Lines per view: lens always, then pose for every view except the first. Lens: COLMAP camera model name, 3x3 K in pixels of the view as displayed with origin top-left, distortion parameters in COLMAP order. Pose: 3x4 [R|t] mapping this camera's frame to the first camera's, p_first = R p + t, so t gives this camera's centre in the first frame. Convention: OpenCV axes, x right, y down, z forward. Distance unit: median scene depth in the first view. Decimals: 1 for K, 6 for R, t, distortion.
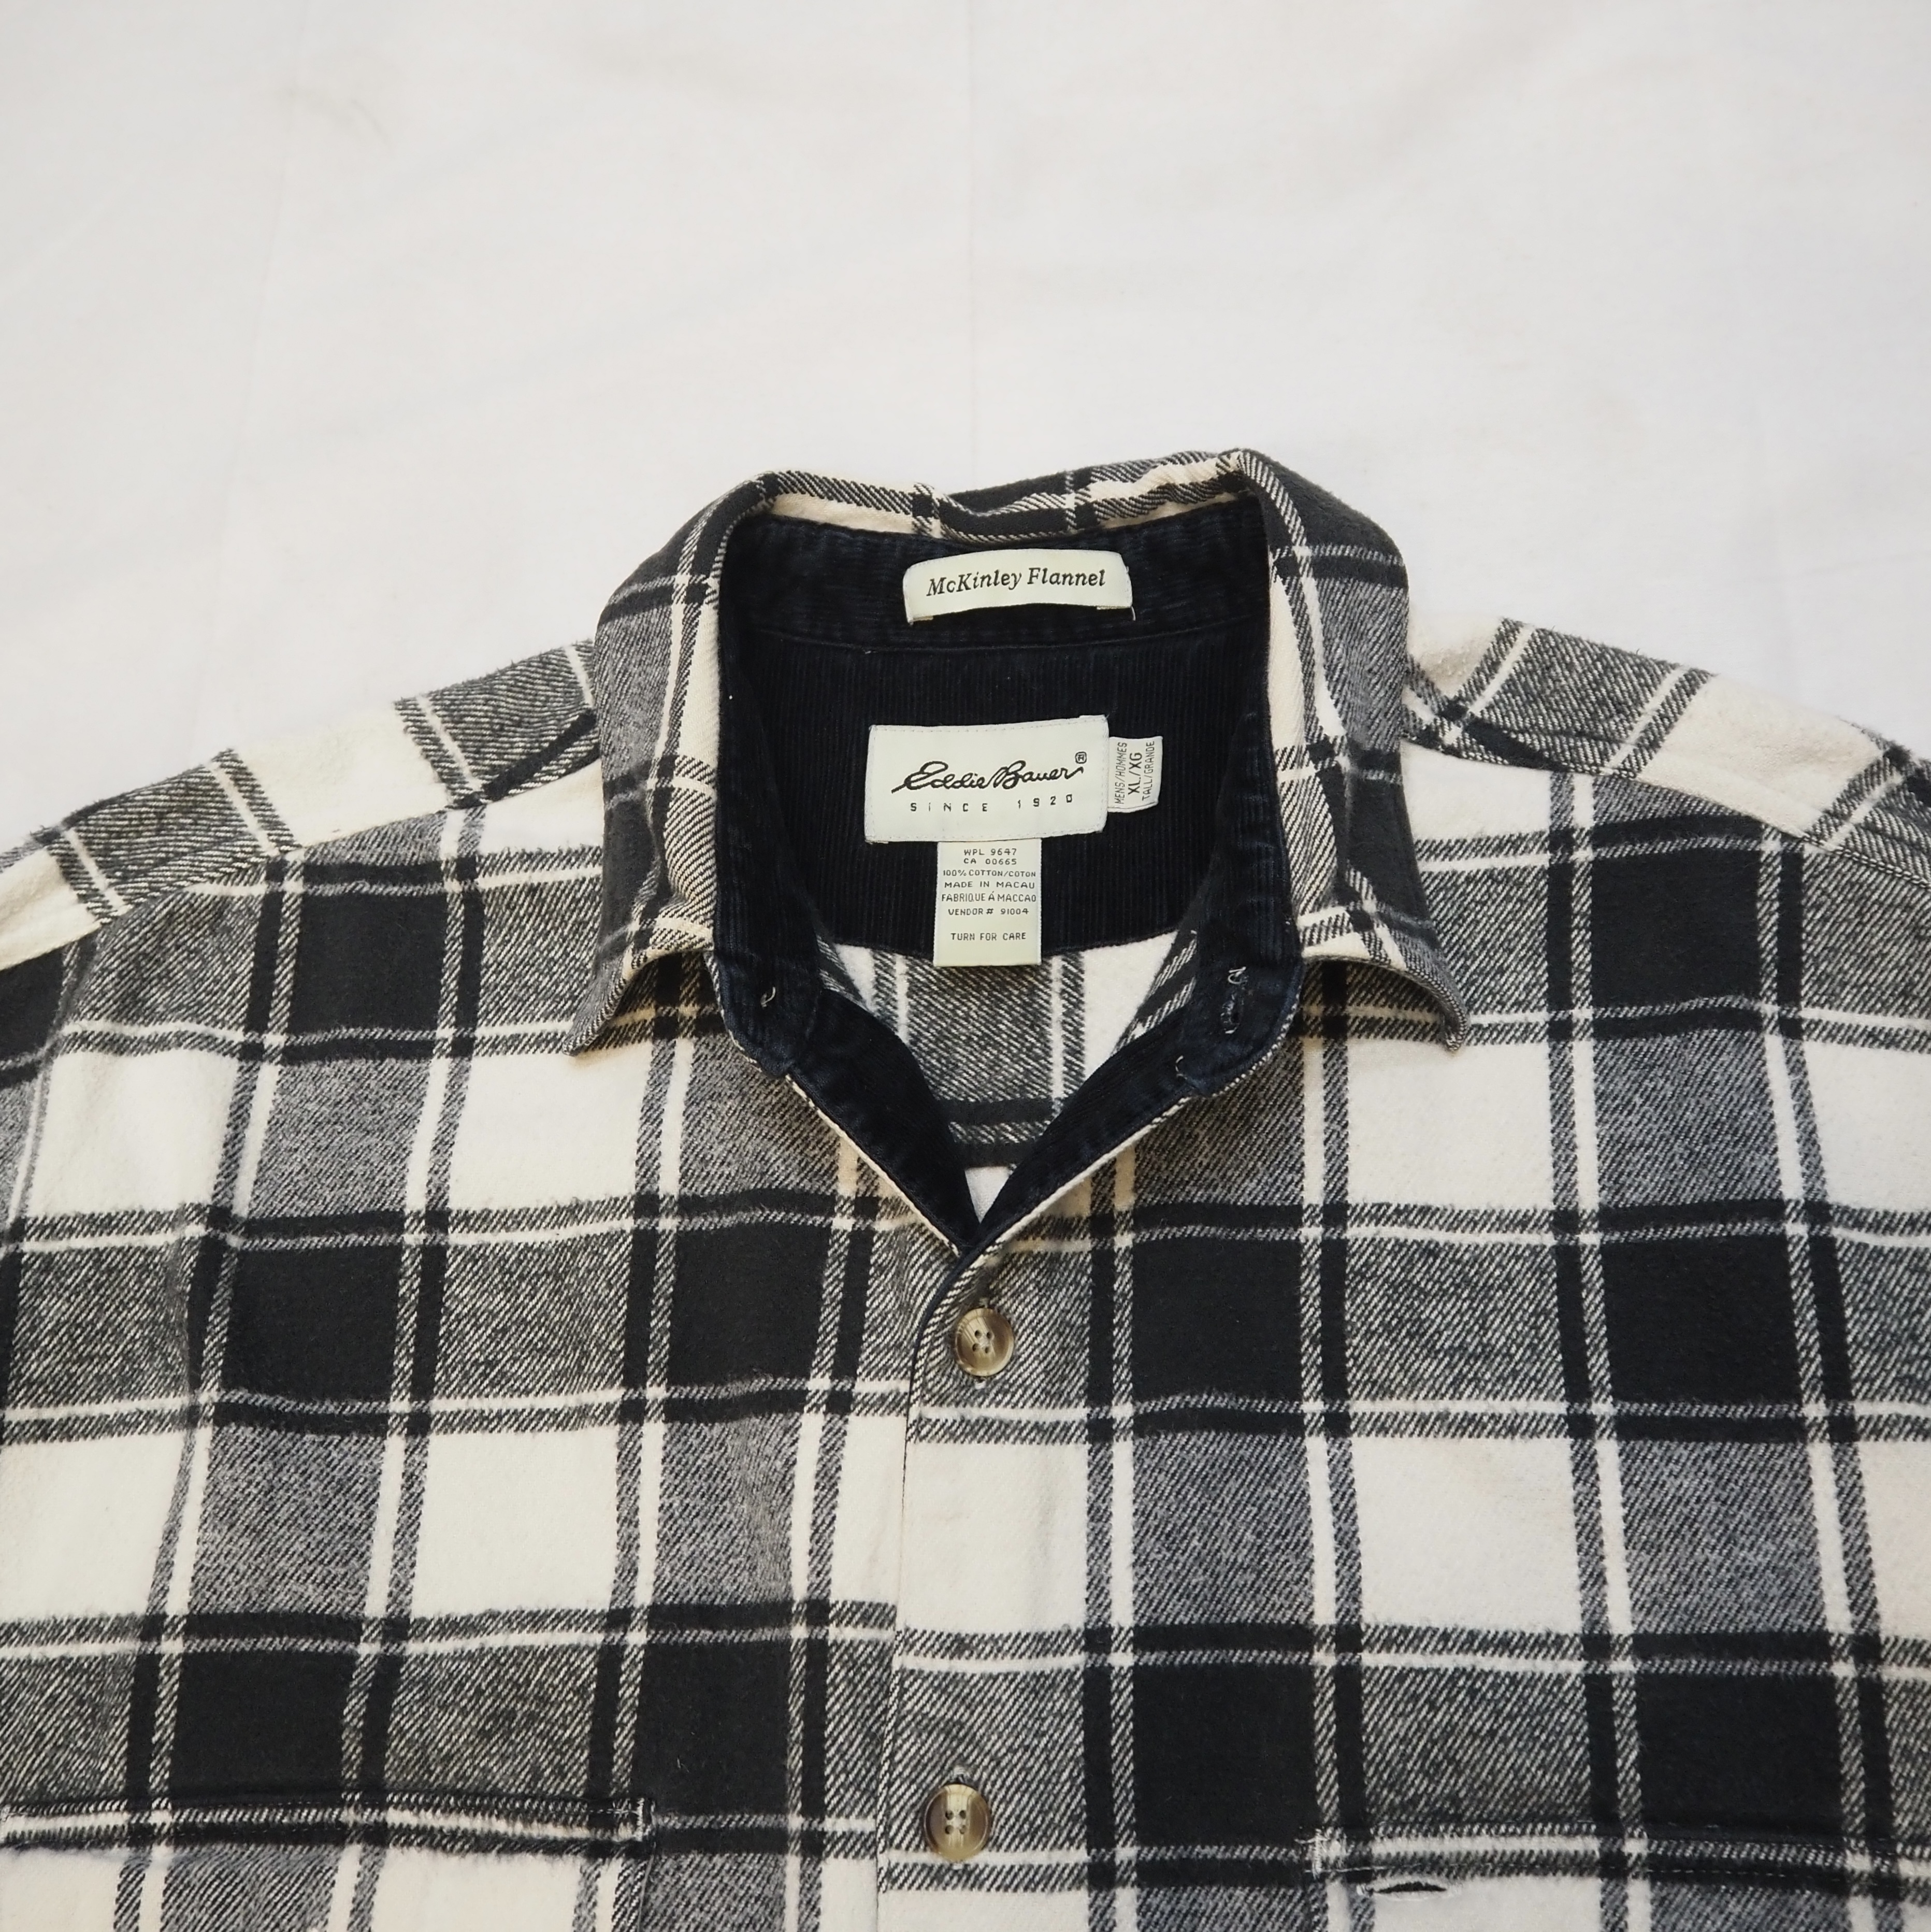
lens RADIAL K [[2259.4, 0, 953.9], [0, 2259.4, 964.5], [0, 0, 1]] dist [-0.044913, 0.021827]
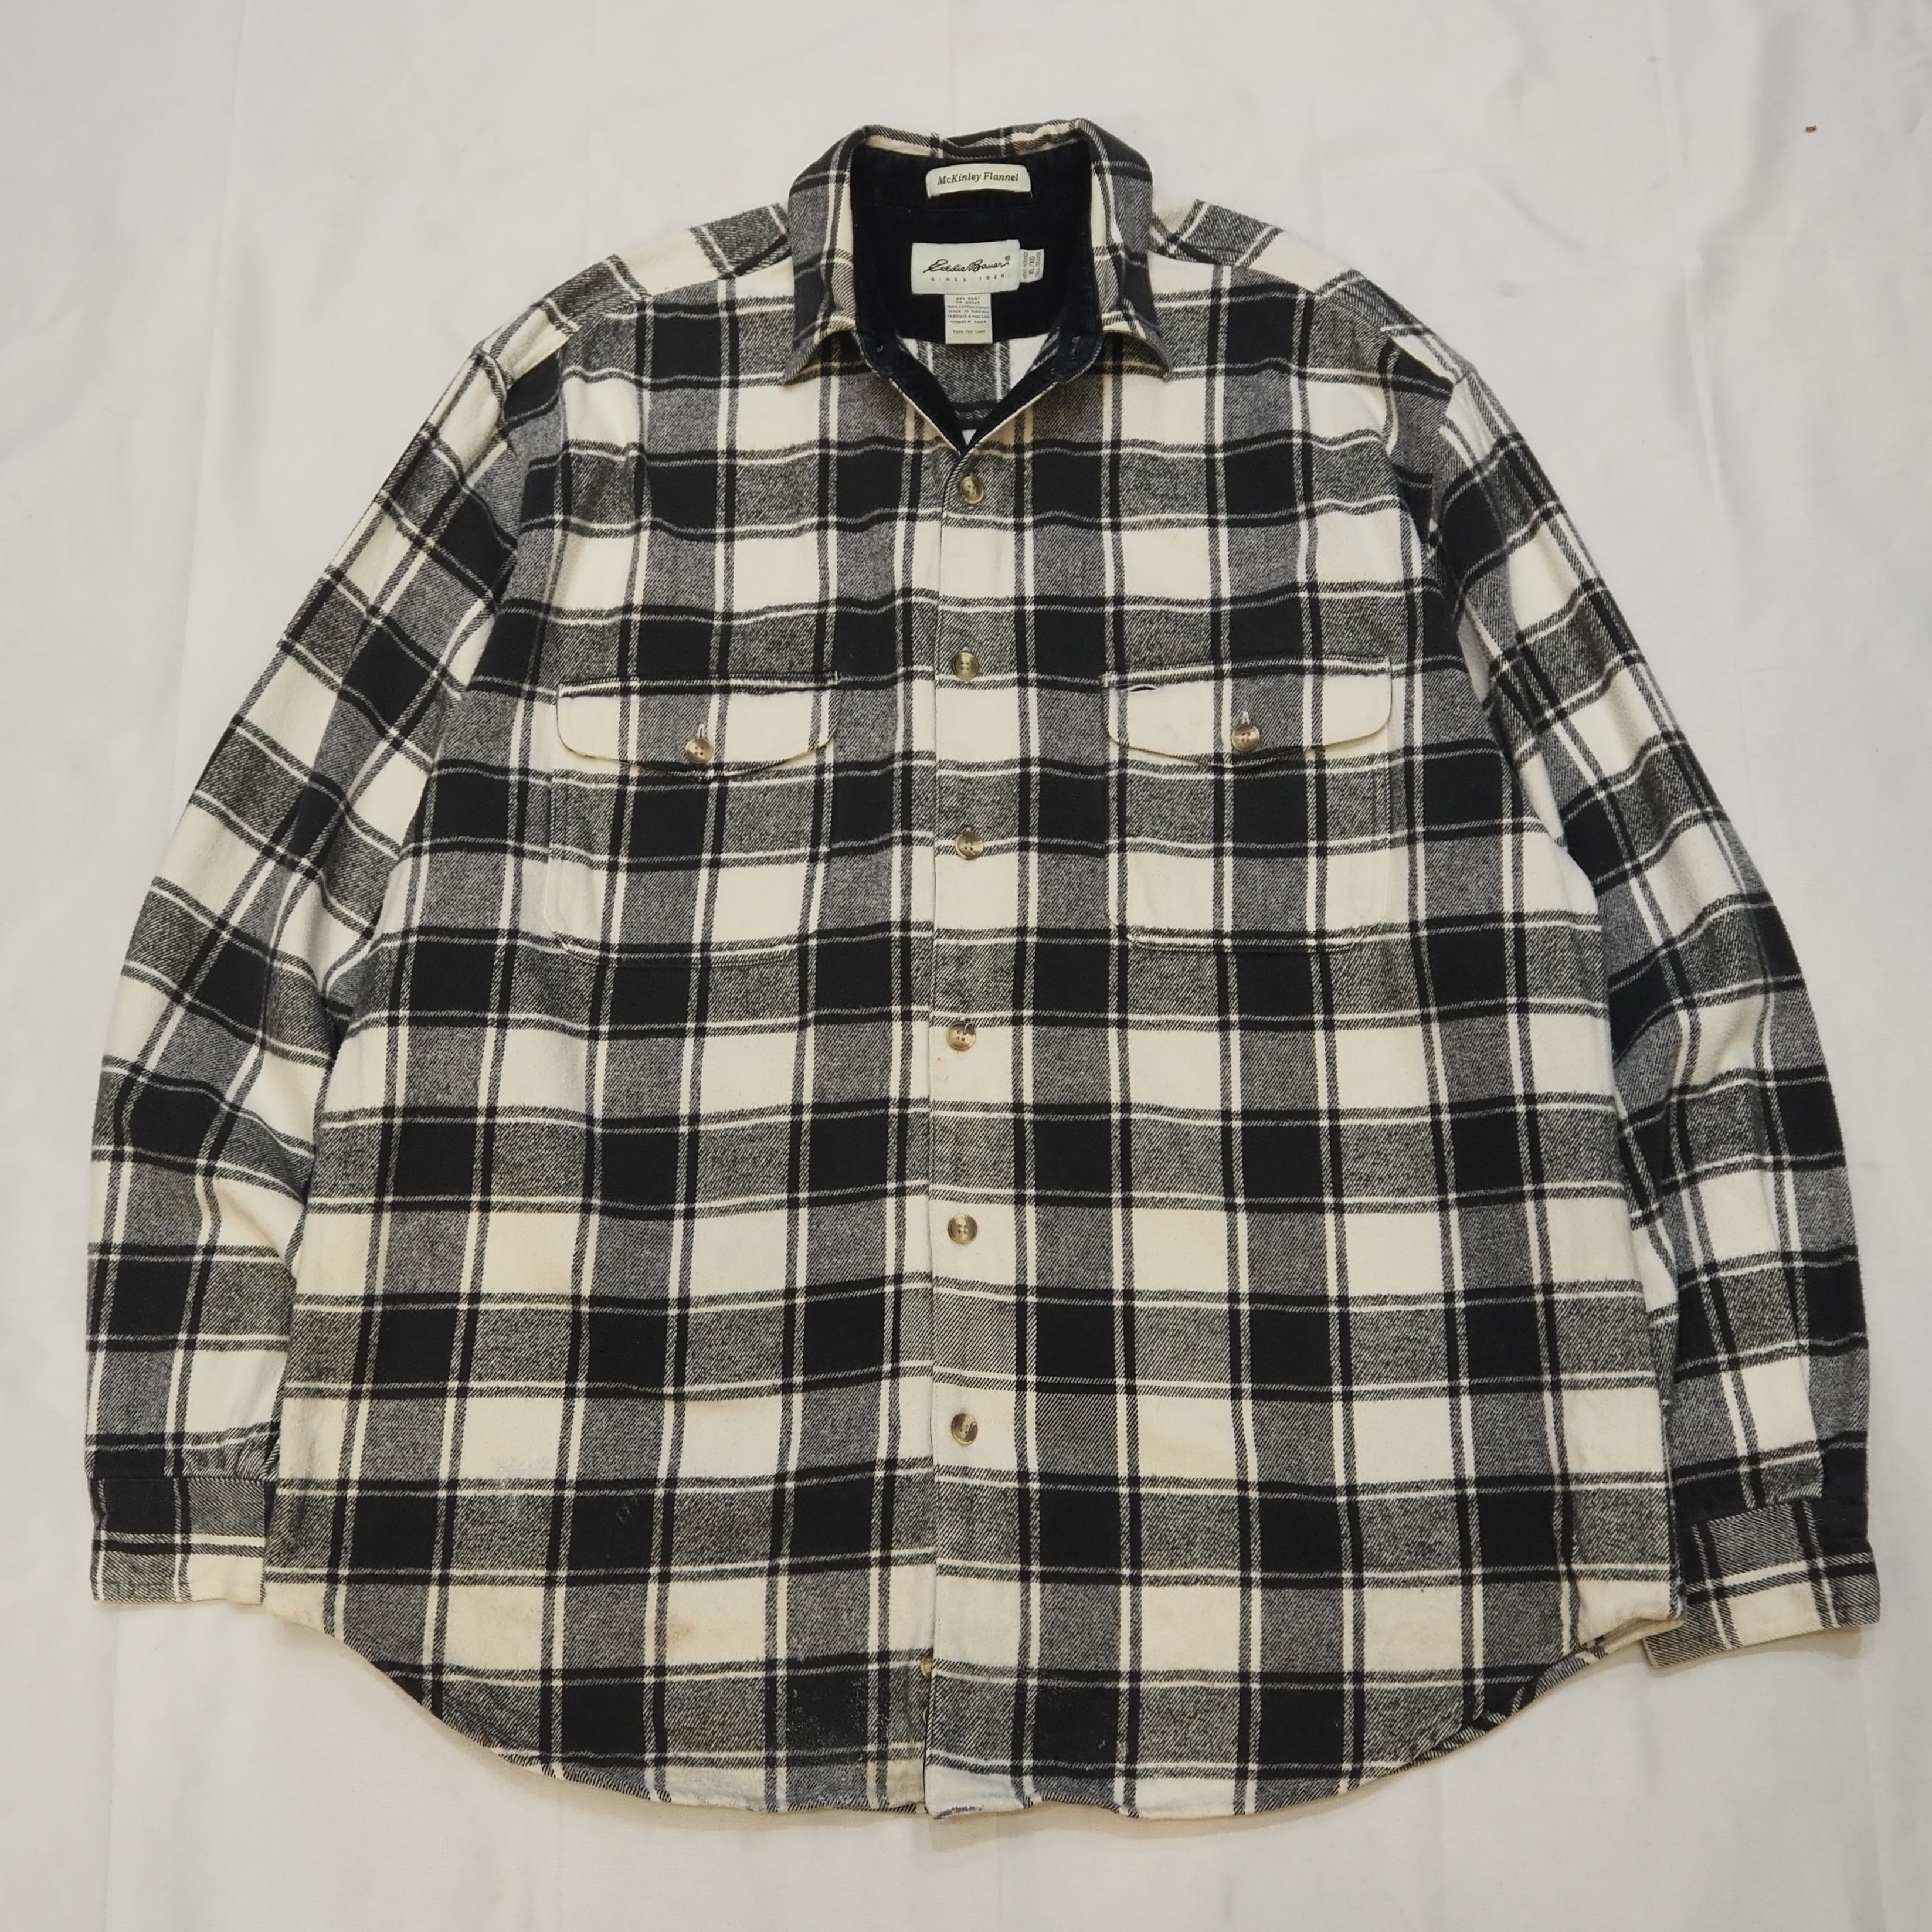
lens RADIAL K [[2651.8, 0, 931.3], [0, 2651.8, 967.4], [0, 0, 1]] dist [-0.037789, -0.032698]
pose [[0.997638, -0.005796, 0.068449, -0.211141], [0.000073, 0.996524, 0.083308, 0.406970], [-0.068694, -0.083106, 0.994170, -1.727174]]
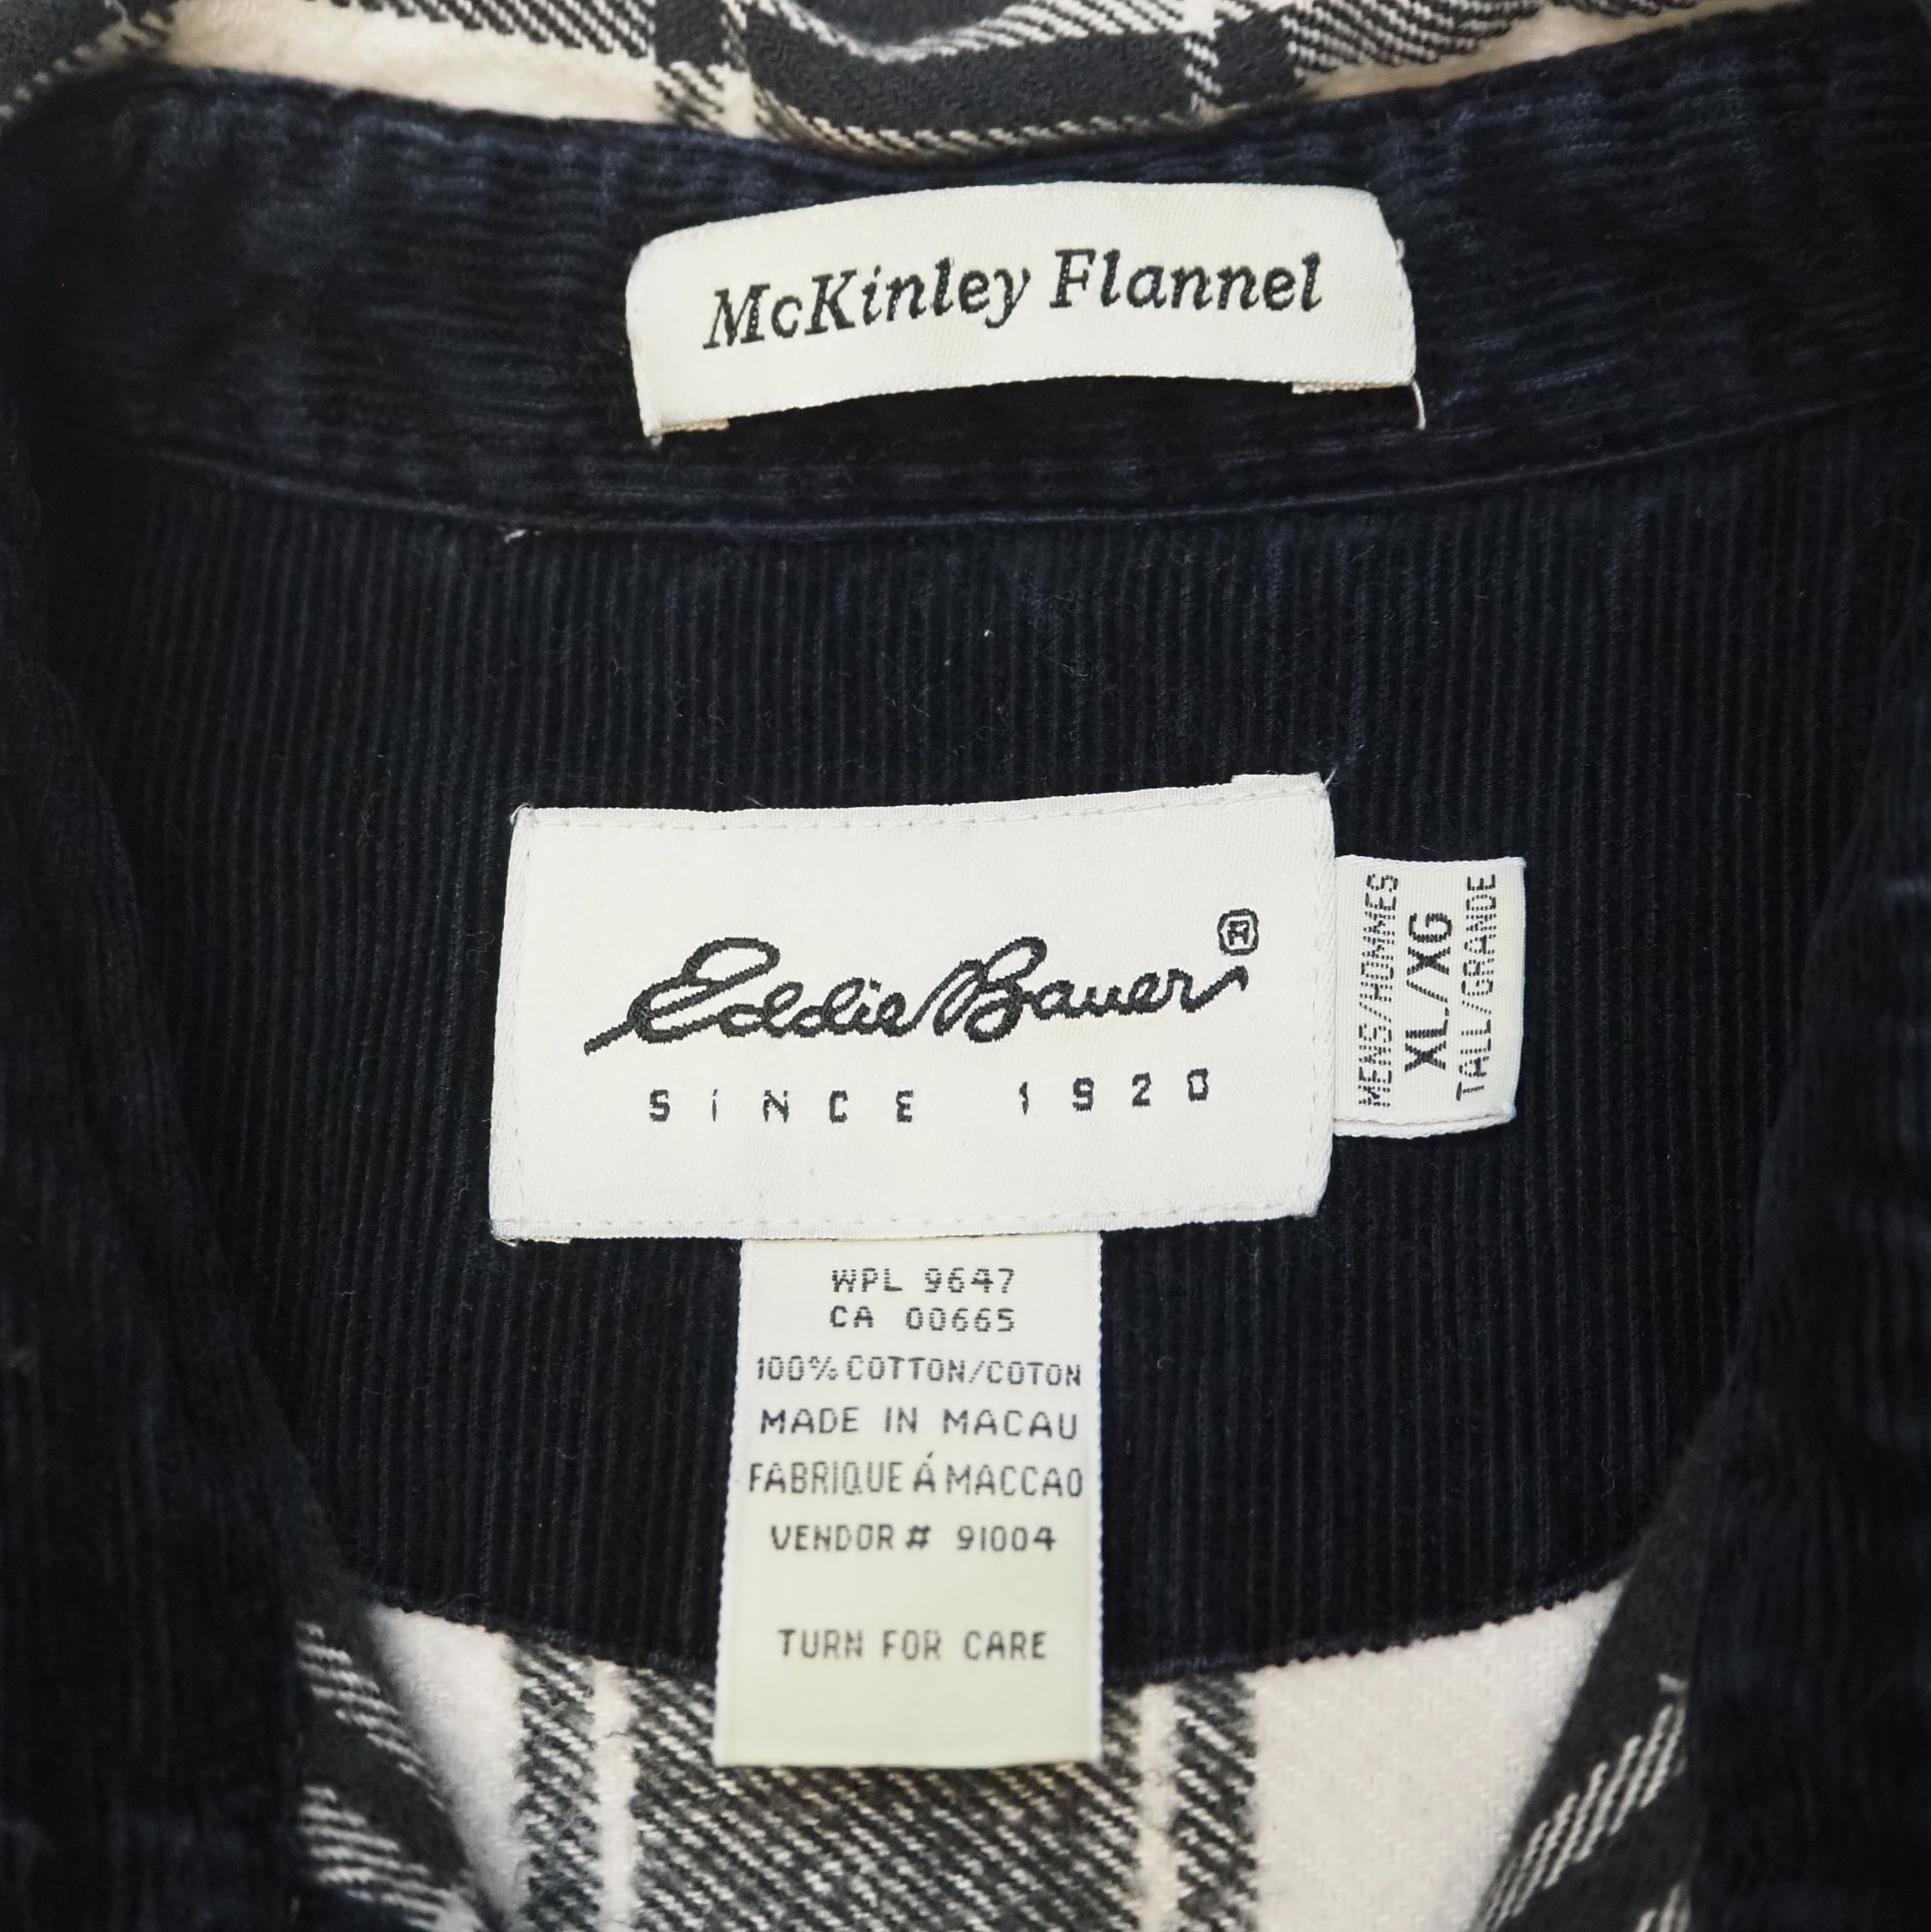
lens RADIAL K [[3548.5, 0, 868.8], [0, 3548.5, 965.1], [0, 0, 1]] dist [0.013357, 0.035743]
pose [[0.999636, -0.007219, -0.025981, 0.021778], [0.010021, 0.993945, 0.109420, -0.142647], [0.025033, -0.109640, 0.993656, 0.571317]]
